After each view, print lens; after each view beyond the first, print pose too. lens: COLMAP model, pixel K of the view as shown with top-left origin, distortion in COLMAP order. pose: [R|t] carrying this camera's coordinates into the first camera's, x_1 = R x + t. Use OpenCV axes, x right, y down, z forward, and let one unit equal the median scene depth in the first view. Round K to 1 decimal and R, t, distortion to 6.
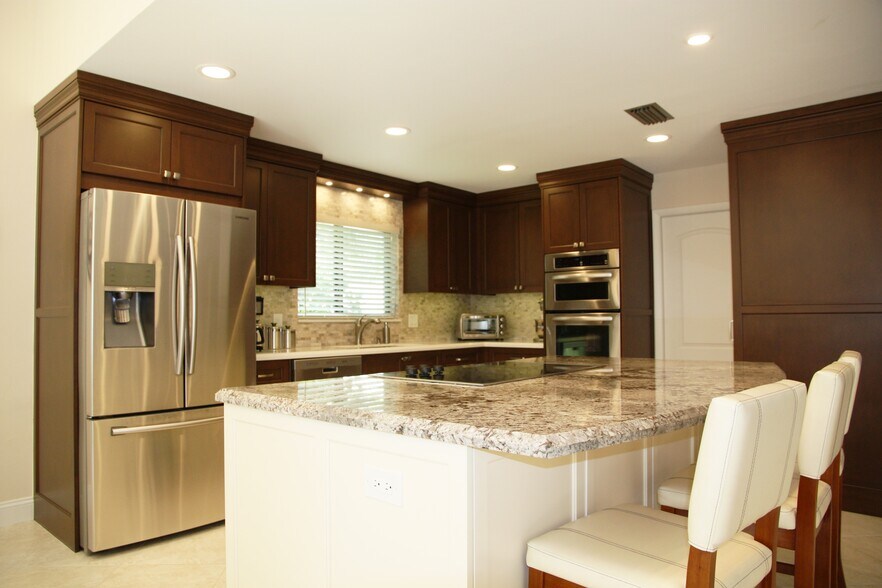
lens RADIAL K [[597.8, 0, 441.0], [0, 597.8, 294.0], [0, 0, 1]] dist [-0.068445, 0.001859]
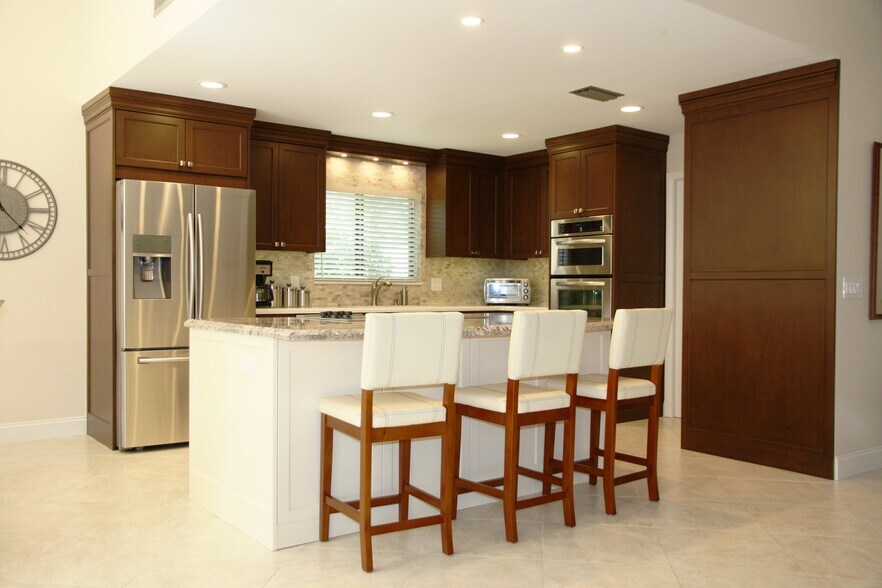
lens RADIAL K [[749.9, 0, 441.0], [0, 749.9, 294.0], [0, 0, 1]] dist [-0.001676, -0.000315]
pose [[0.980241, 0.013430, -0.197349, 0.263770], [-0.003551, 0.998727, 0.050326, -0.004433], [0.197774, -0.048630, 0.979041, -0.316865]]
